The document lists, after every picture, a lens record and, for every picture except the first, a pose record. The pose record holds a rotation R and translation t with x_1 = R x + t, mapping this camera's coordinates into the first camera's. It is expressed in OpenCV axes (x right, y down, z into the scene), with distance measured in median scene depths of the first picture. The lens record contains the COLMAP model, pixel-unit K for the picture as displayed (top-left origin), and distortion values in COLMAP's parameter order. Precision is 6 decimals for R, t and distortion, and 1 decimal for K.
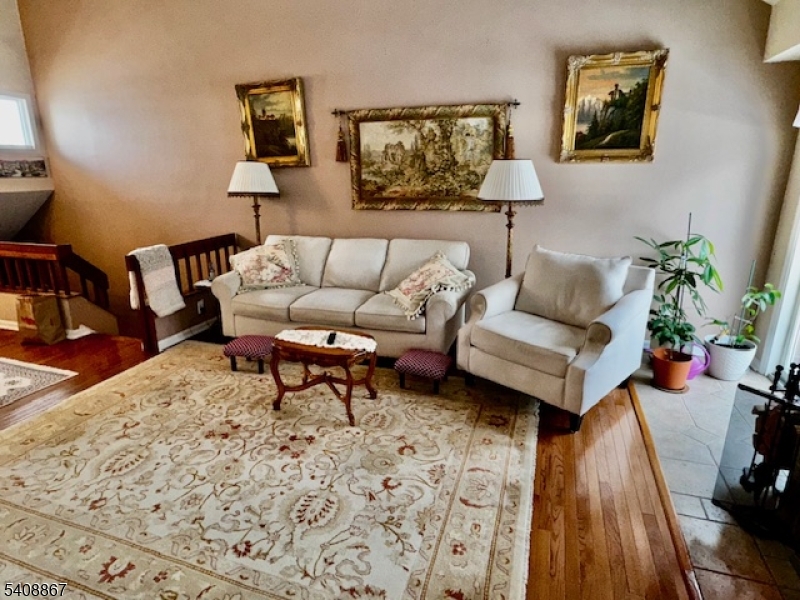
lens RADIAL K [[460.8, 0, 397.9], [0, 460.8, 300.7], [0, 0, 1]] dist [-0.002345, 0.003178]
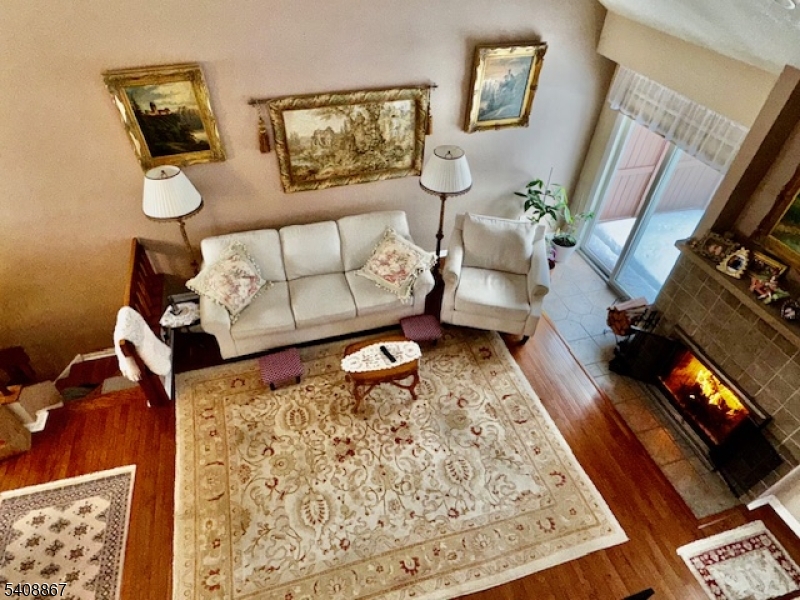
lens RADIAL K [[460.8, 0, 397.8], [0, 460.8, 298.6], [0, 0, 1]] dist [-0.002345, 0.003178]
pose [[0.814274, -0.373588, 0.444286, -0.538823], [0.126055, 0.860913, 0.492889, -0.585640], [-0.566629, -0.345342, 0.748111, 0.041327]]
